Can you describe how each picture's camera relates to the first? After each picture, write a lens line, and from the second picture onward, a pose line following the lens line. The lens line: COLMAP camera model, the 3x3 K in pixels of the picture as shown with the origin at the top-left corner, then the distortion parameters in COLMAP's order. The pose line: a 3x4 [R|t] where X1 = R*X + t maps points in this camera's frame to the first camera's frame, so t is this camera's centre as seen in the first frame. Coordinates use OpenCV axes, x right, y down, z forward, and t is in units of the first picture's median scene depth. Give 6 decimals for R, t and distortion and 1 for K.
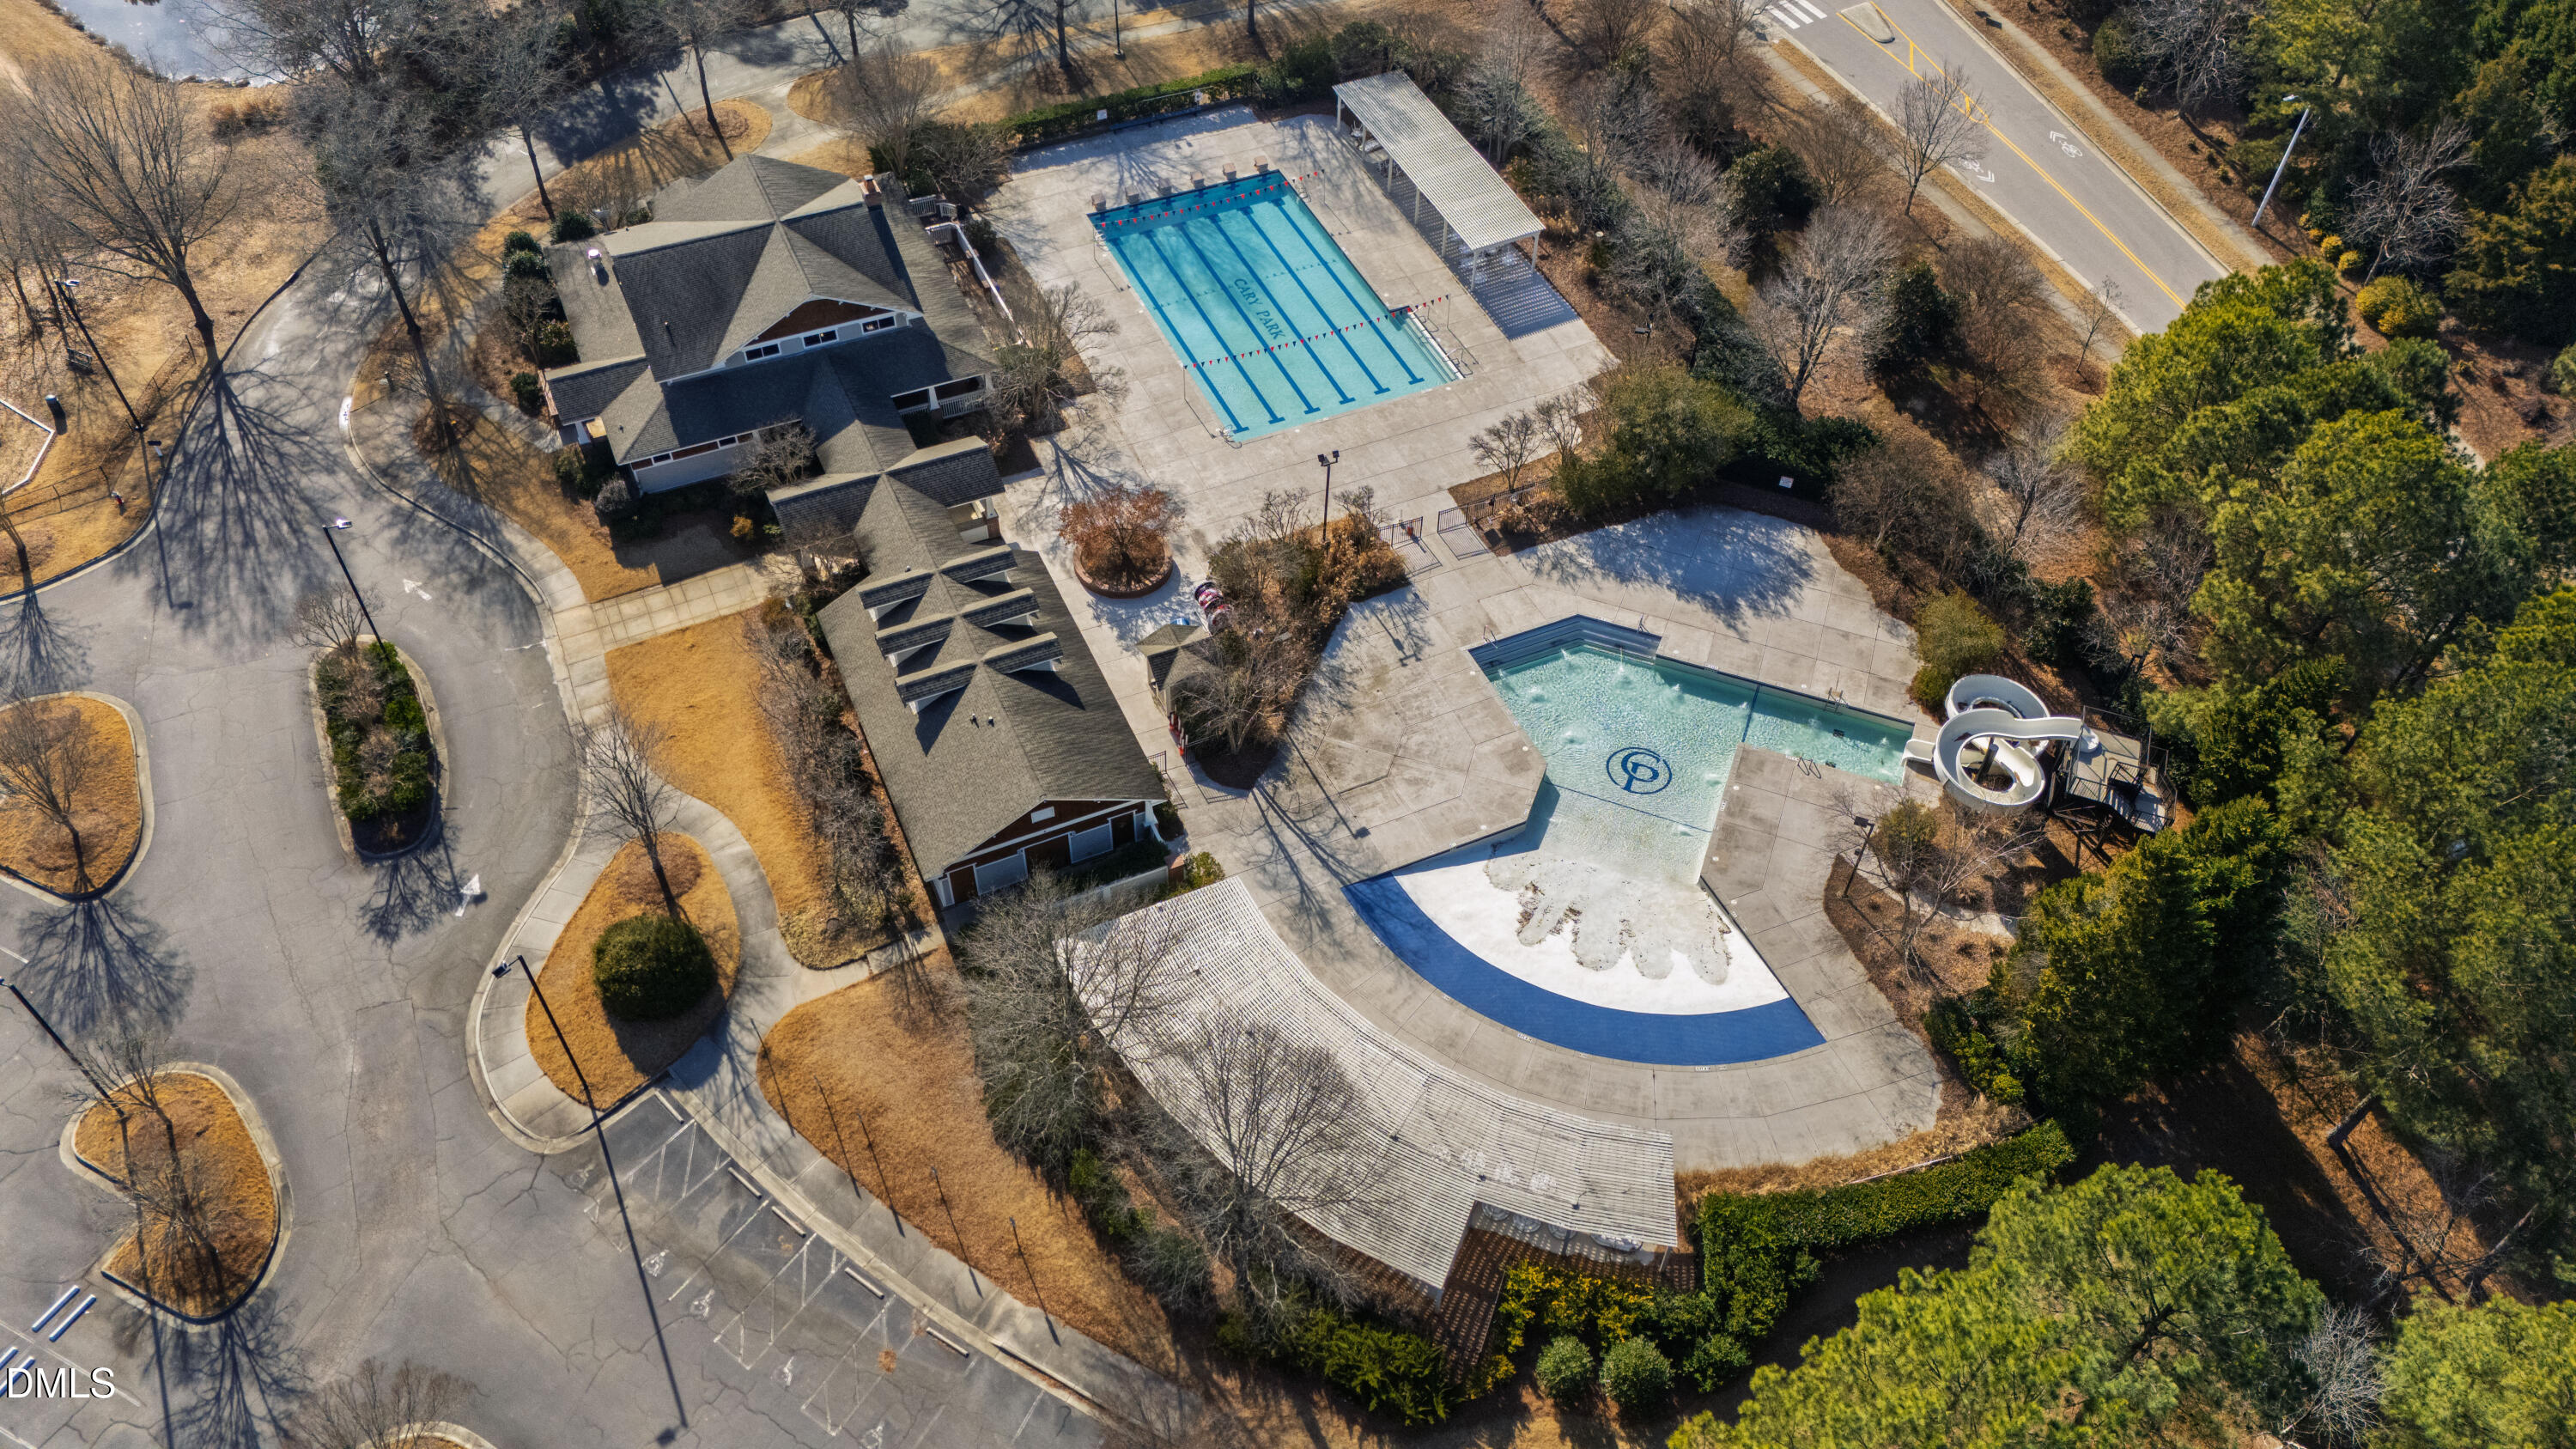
lens RADIAL K [[1822.3, 0, 1288.0], [0, 1822.3, 724.5], [0, 0, 1]] dist [0.093856, -0.121407]
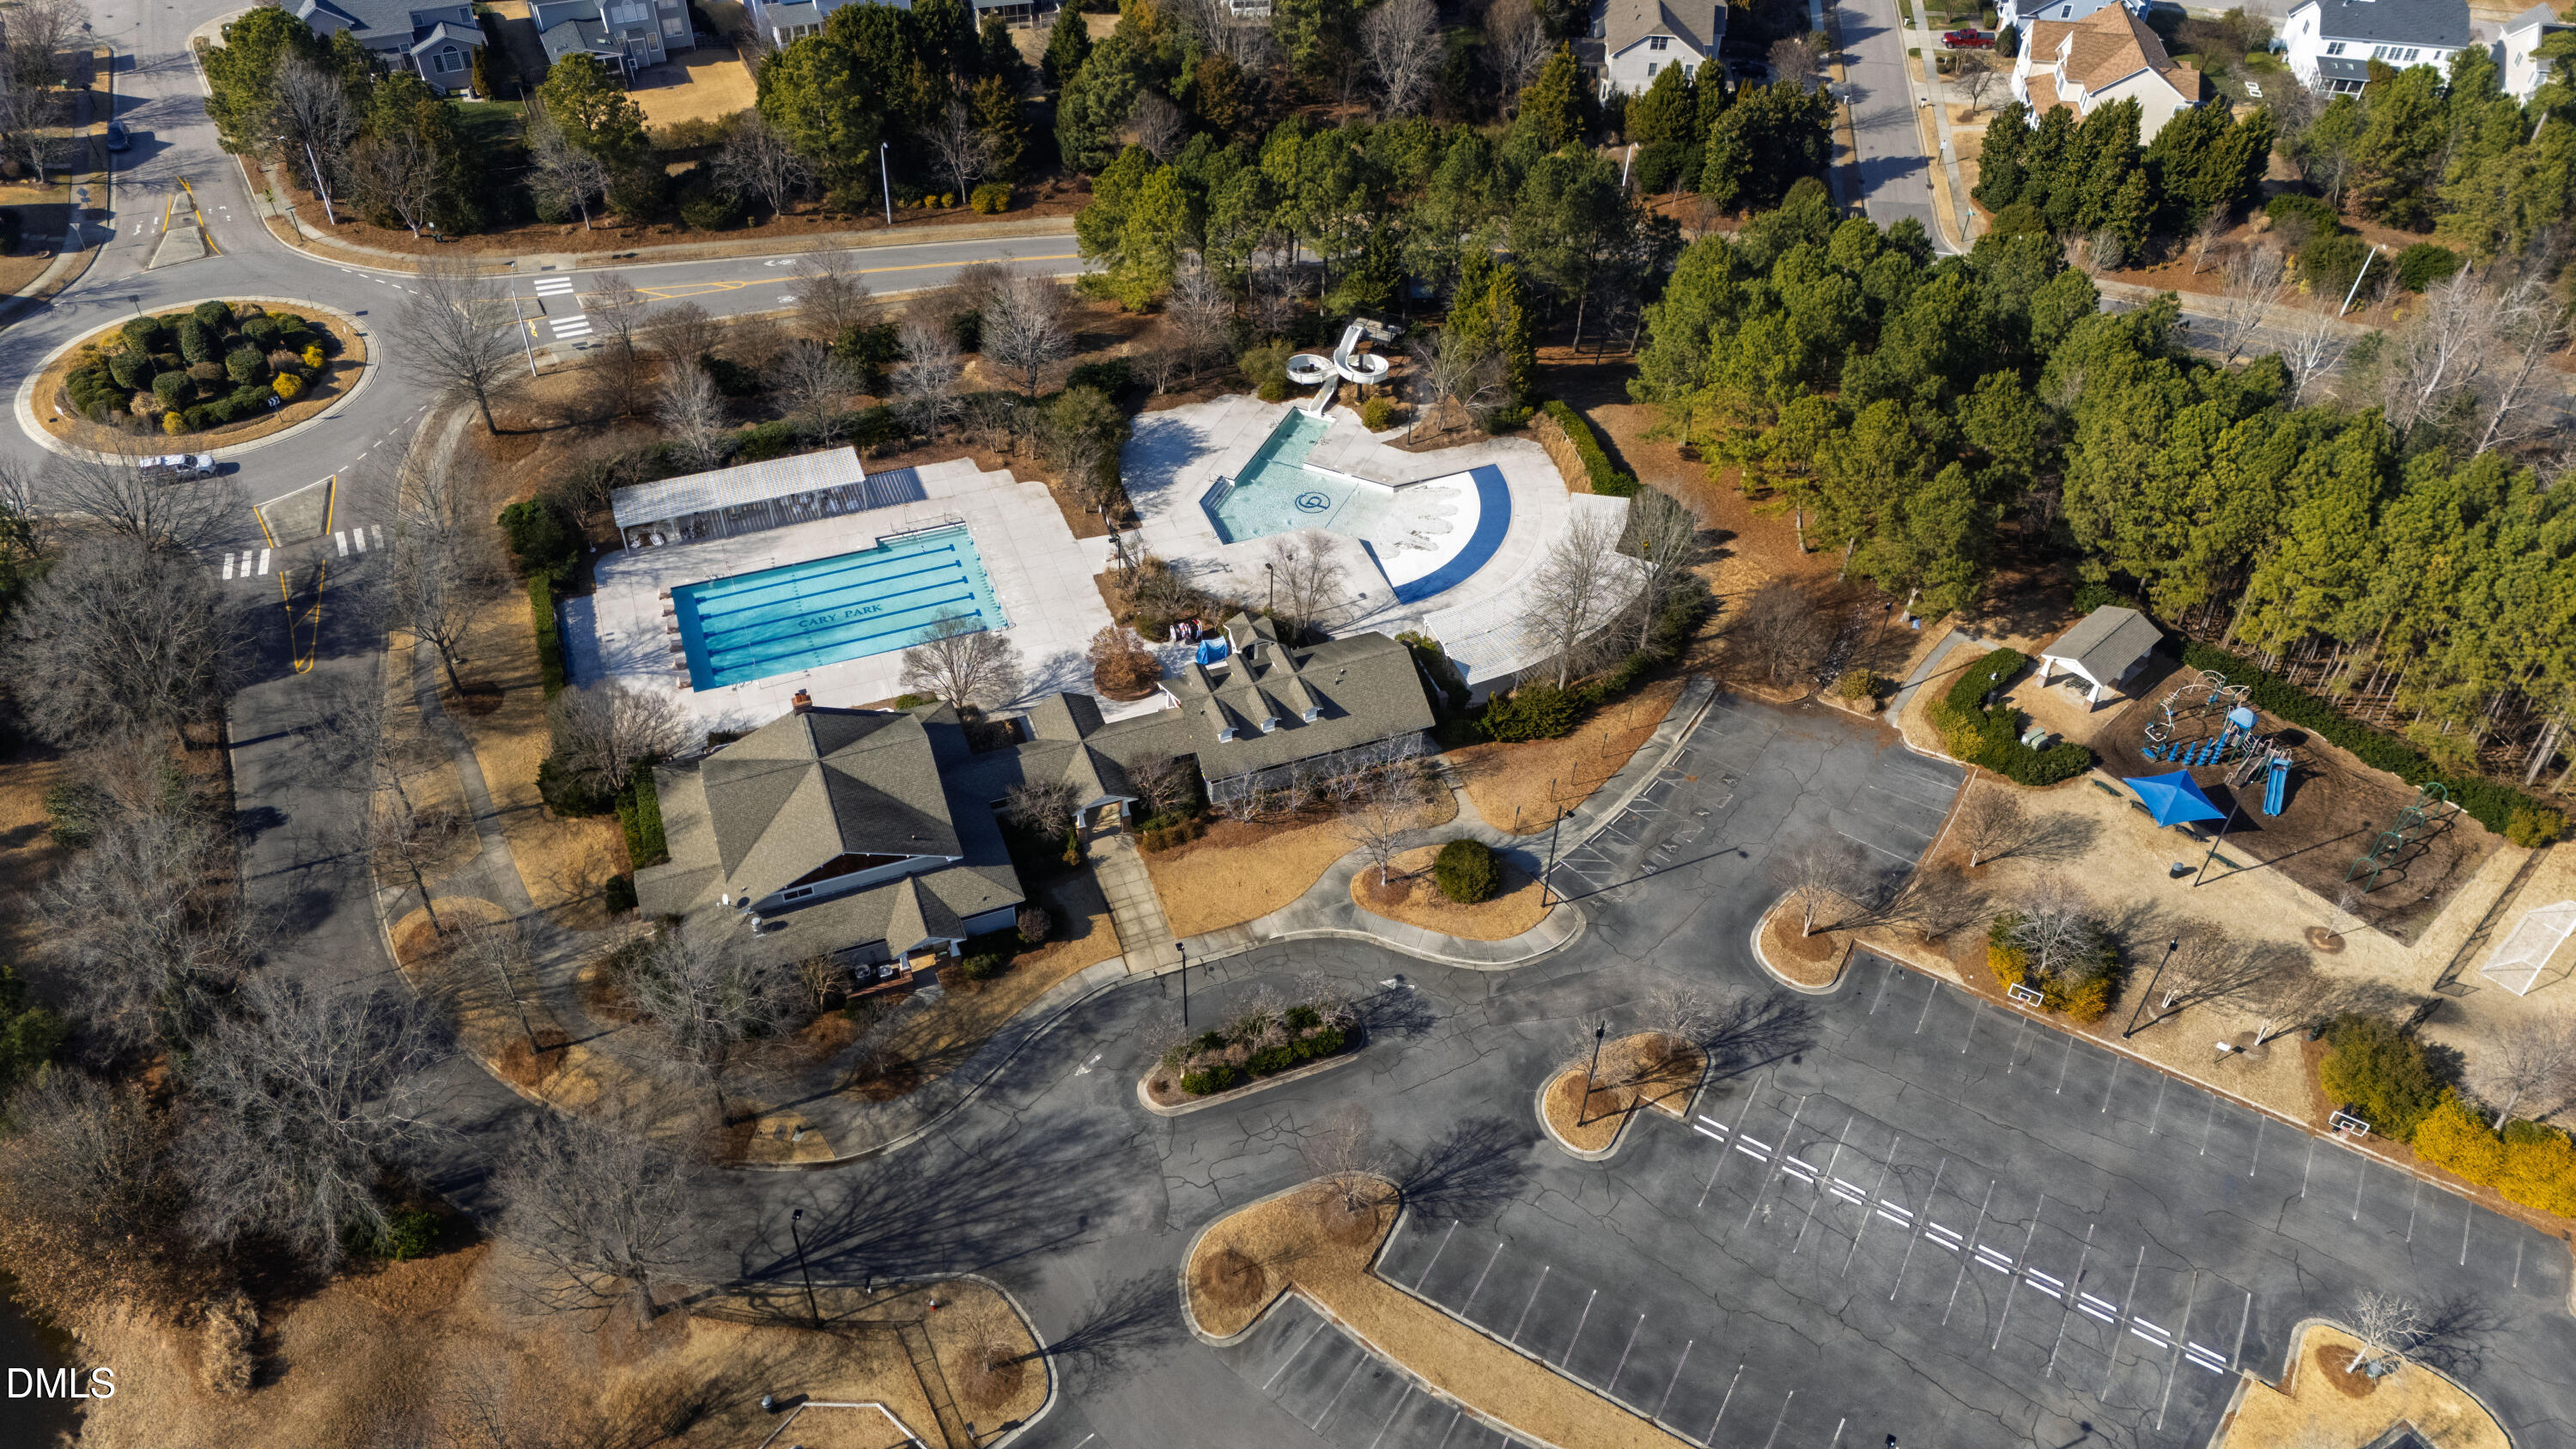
lens RADIAL K [[1890.6, 0, 1288.0], [0, 1890.6, 724.5], [0, 0, 1]] dist [0.106428, -0.156075]
pose [[0.067725, -0.682760, 0.727497, -1.202319], [0.745878, 0.518931, 0.417583, -0.603382], [-0.662630, 0.514344, 0.544400, 0.122452]]
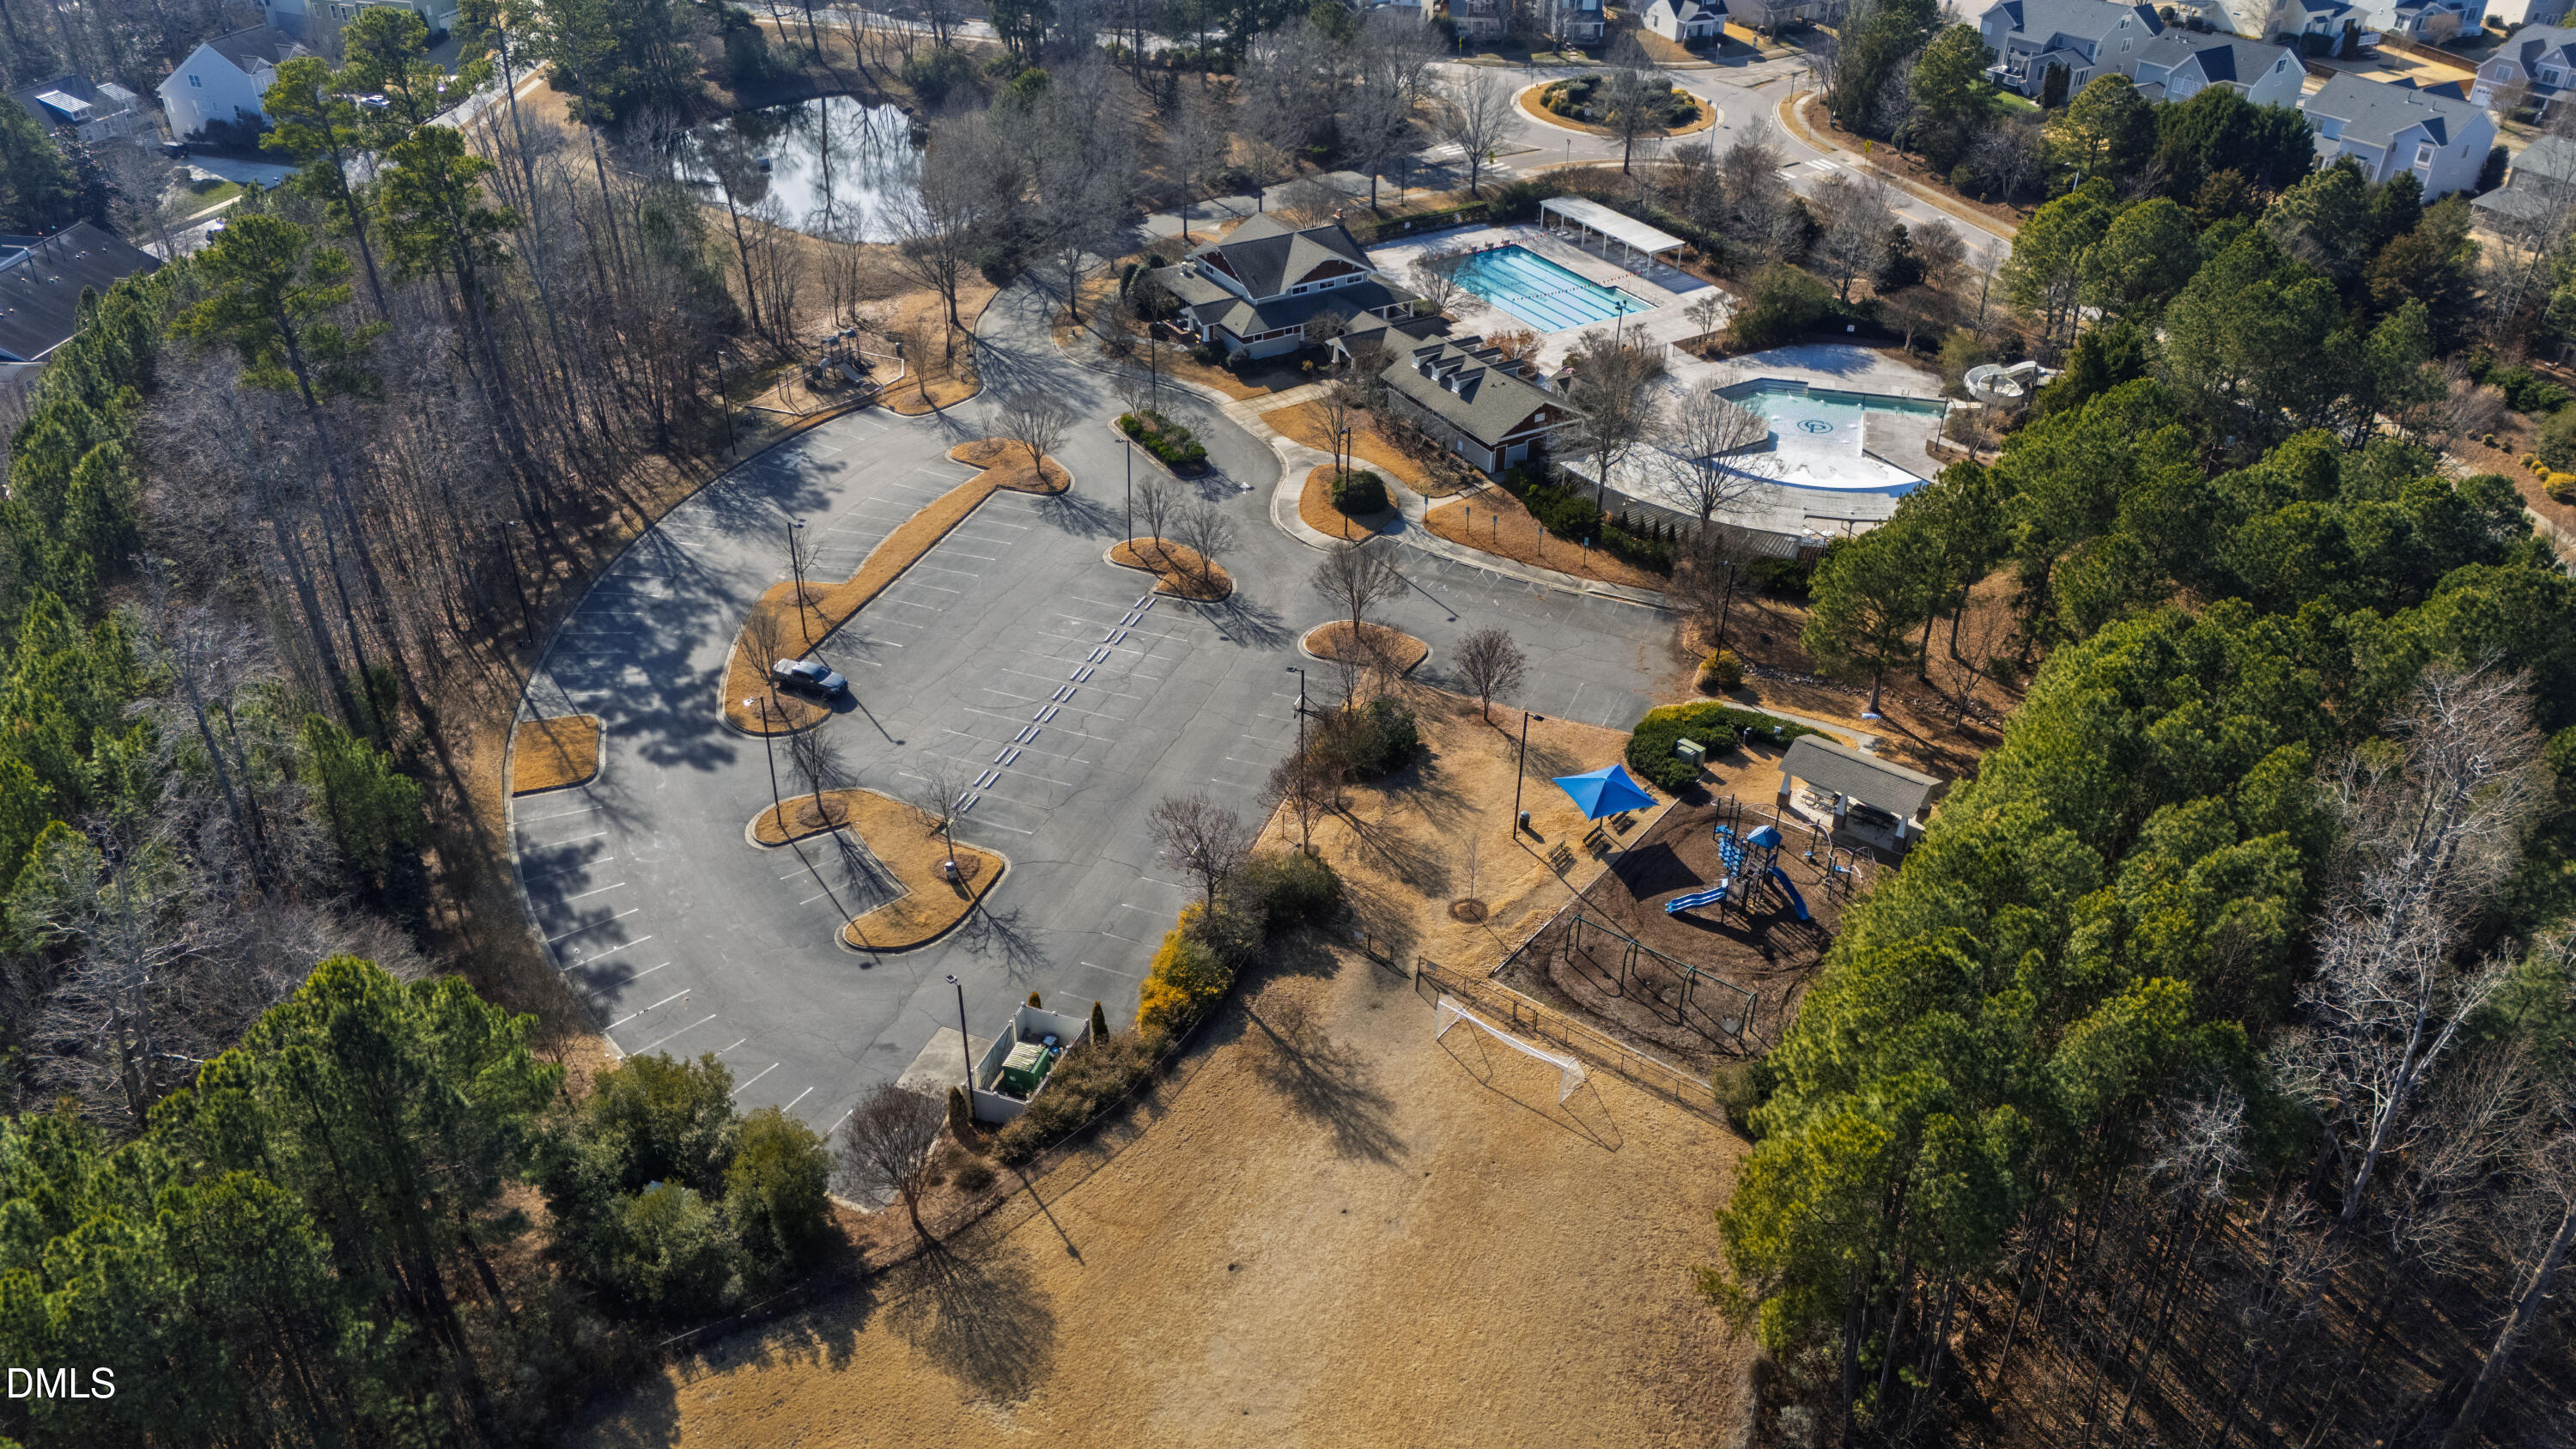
lens RADIAL K [[1890.6, 0, 1288.0], [0, 1890.6, 724.5], [0, 0, 1]] dist [0.106428, -0.156075]
pose [[0.994160, -0.070576, 0.081633, -0.497707], [0.090532, 0.957167, -0.275019, 0.758961], [-0.058726, 0.280804, 0.957967, -0.722529]]
